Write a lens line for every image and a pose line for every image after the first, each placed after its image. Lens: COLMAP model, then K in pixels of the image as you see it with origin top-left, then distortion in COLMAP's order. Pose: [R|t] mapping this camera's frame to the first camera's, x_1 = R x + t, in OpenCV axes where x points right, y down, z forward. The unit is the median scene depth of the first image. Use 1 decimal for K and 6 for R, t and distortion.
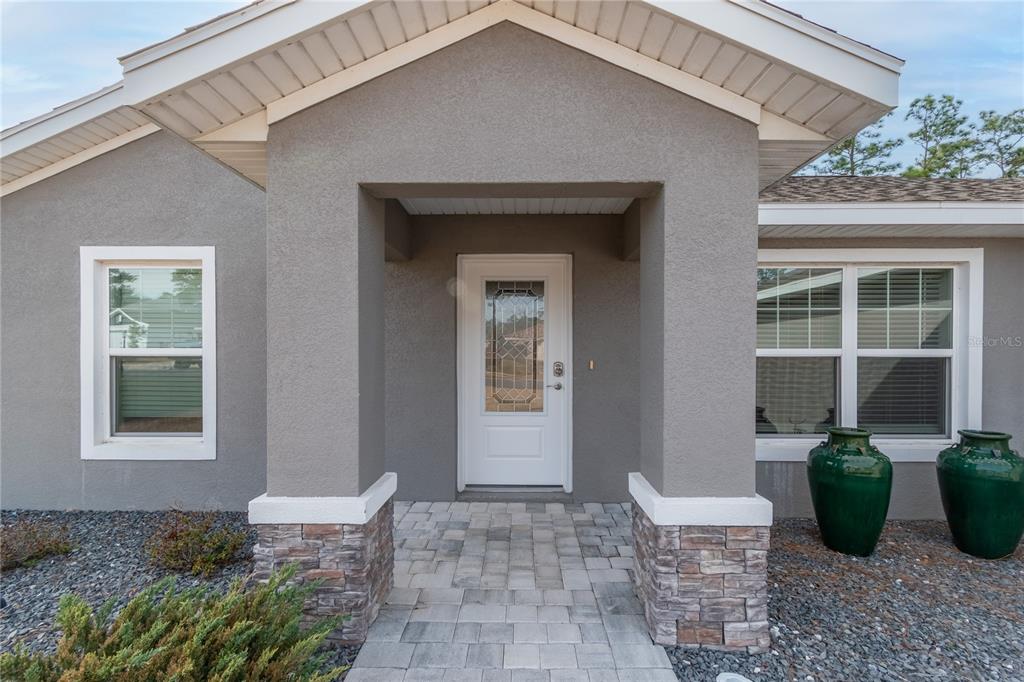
lens RADIAL K [[459.3, 0, 519.0], [0, 459.3, 340.8], [0, 0, 1]] dist [0.003396, -0.001064]
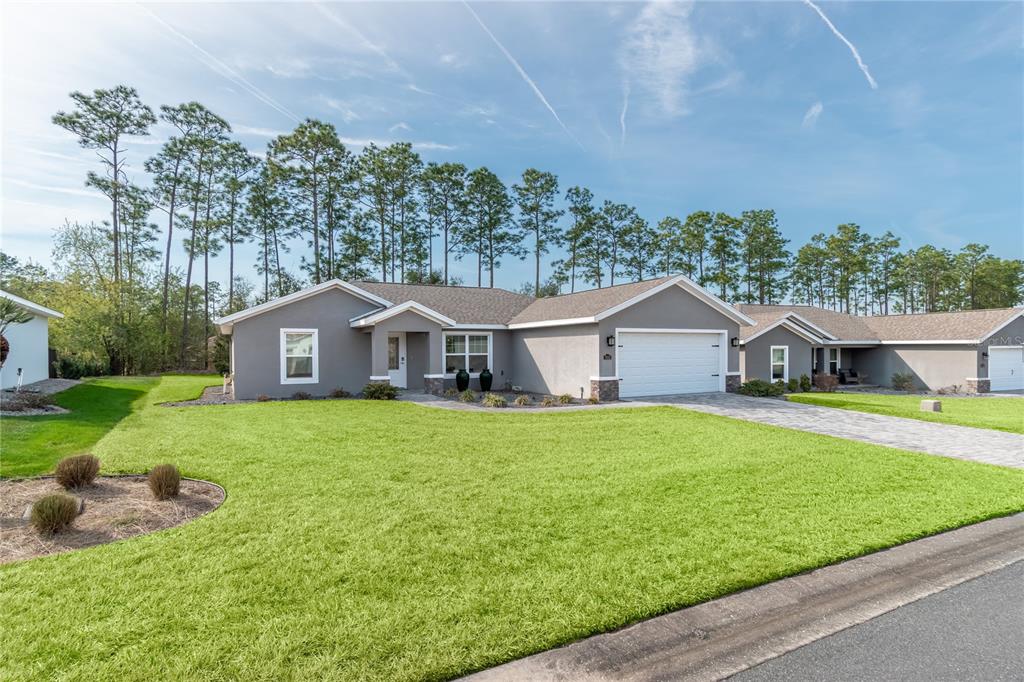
lens RADIAL K [[531.5, 0, 512.3], [0, 531.5, 346.1], [0, 0, 1]] dist [-0.005208, -0.003683]
pose [[0.874882, -0.004751, 0.484313, -0.189577], [-0.002666, 0.999889, 0.014626, -0.017273], [-0.484329, -0.014087, 0.874773, -0.506220]]
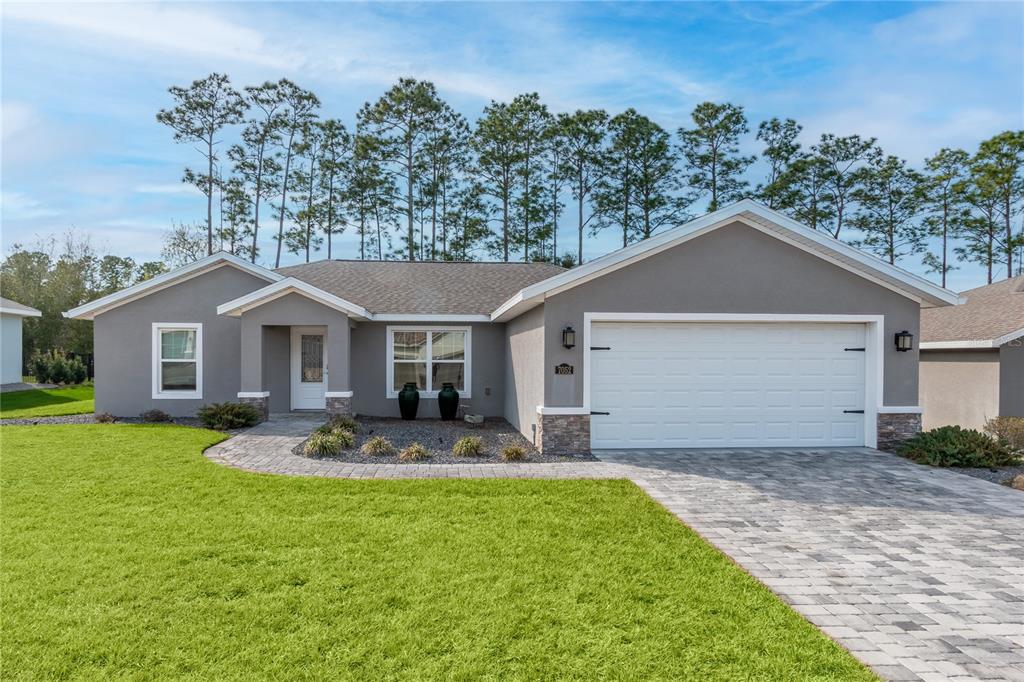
lens RADIAL K [[618.9, 0, 489.0], [0, 618.9, 351.1], [0, 0, 1]] dist [0.001931, -0.004764]
pose [[0.995523, 0.000818, 0.094511, 0.097848], [-0.002147, 0.999900, 0.013963, -0.012219], [-0.094490, -0.014103, 0.995426, -0.394711]]
